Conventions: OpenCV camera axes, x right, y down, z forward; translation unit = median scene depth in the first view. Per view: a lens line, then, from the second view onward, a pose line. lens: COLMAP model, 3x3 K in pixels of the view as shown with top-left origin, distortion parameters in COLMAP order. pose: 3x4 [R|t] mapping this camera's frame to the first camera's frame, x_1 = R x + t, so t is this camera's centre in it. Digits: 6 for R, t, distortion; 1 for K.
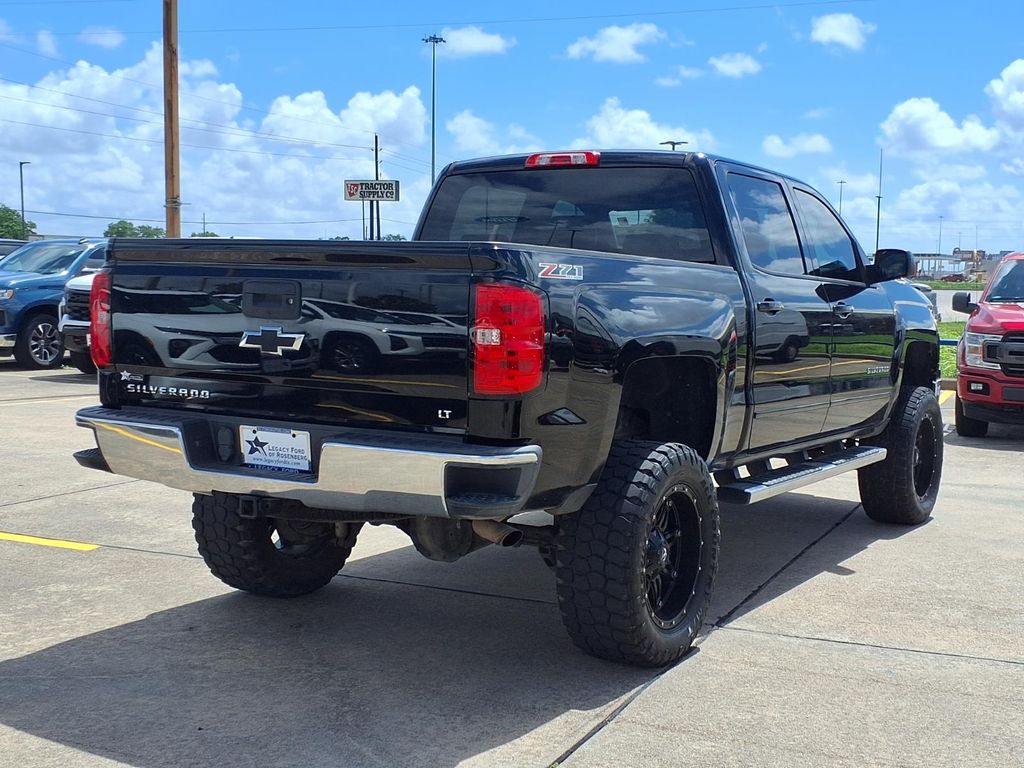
lens RADIAL K [[1384.6, 0, 512.0], [0, 1384.6, 384.0], [0, 0, 1]] dist [0.247537, -0.760123]
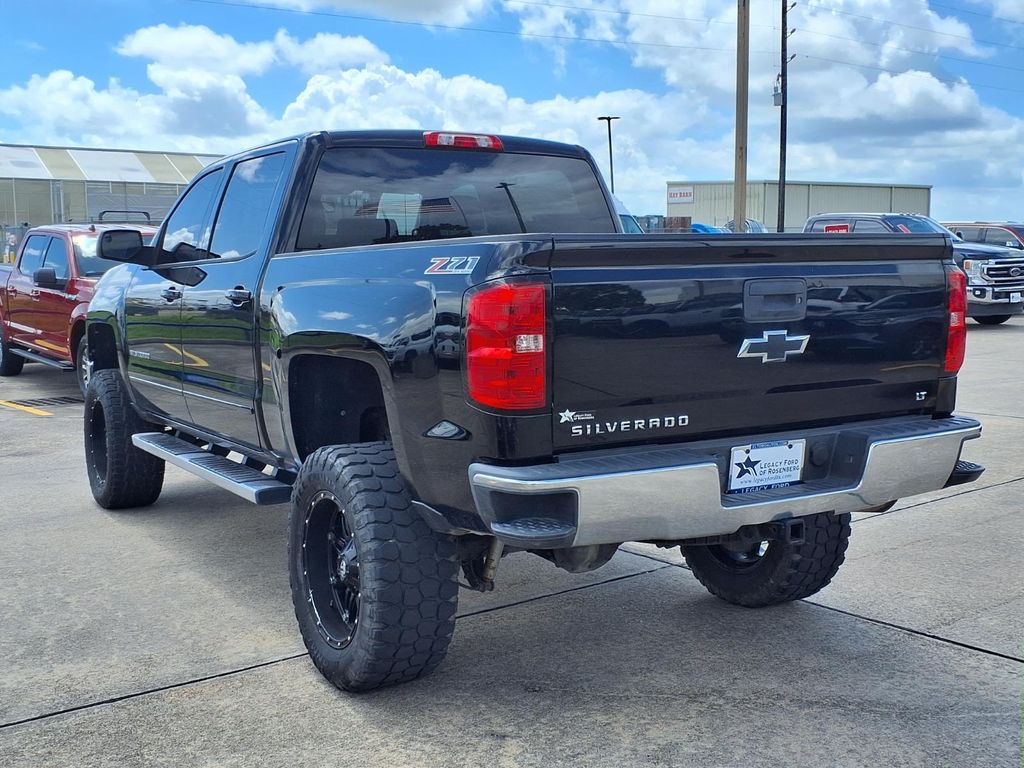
lens RADIAL K [[1253.6, 0, 530.4], [0, 1253.6, 377.8], [0, 0, 1]] dist [0.156873, -0.446772]
pose [[0.427222, -0.116635, 0.896592, -0.724772], [0.087465, 0.992325, 0.087412, -0.071329], [-0.899906, 0.041076, 0.434145, 0.589623]]
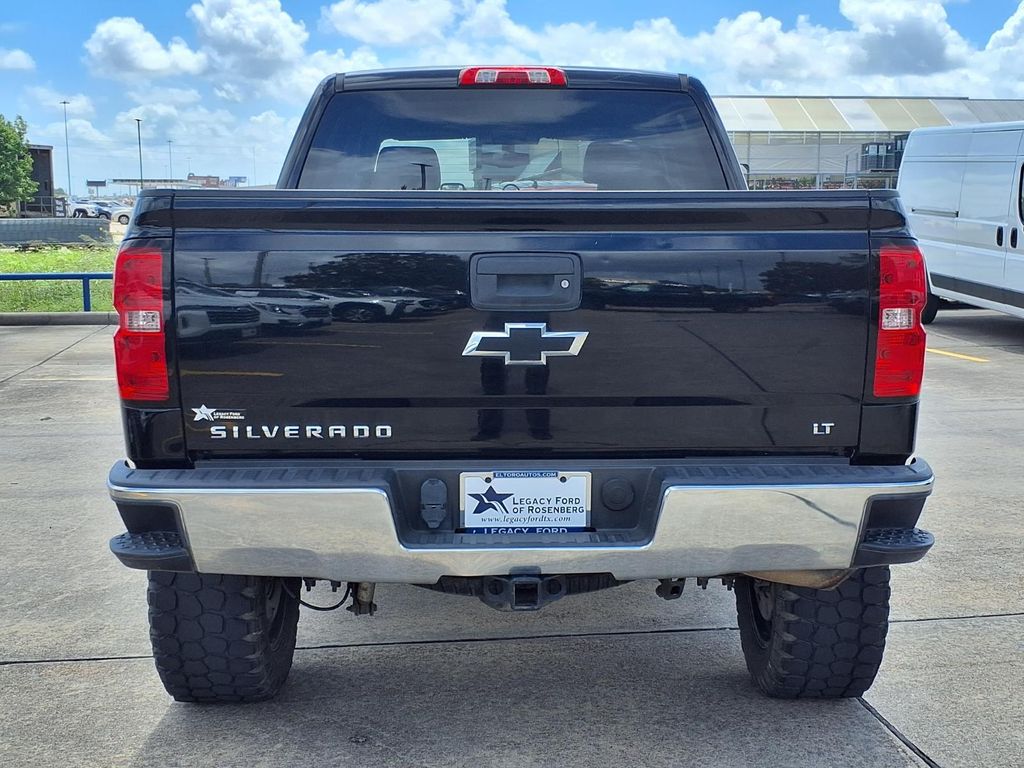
lens RADIAL K [[1384.6, 0, 512.0], [0, 1384.6, 384.0], [0, 0, 1]] dist [0.247537, -0.760123]
pose [[0.834456, -0.091974, 0.543345, -0.405113], [0.062620, 0.995413, 0.072328, -0.045014], [-0.547505, -0.026330, 0.836388, 0.332478]]
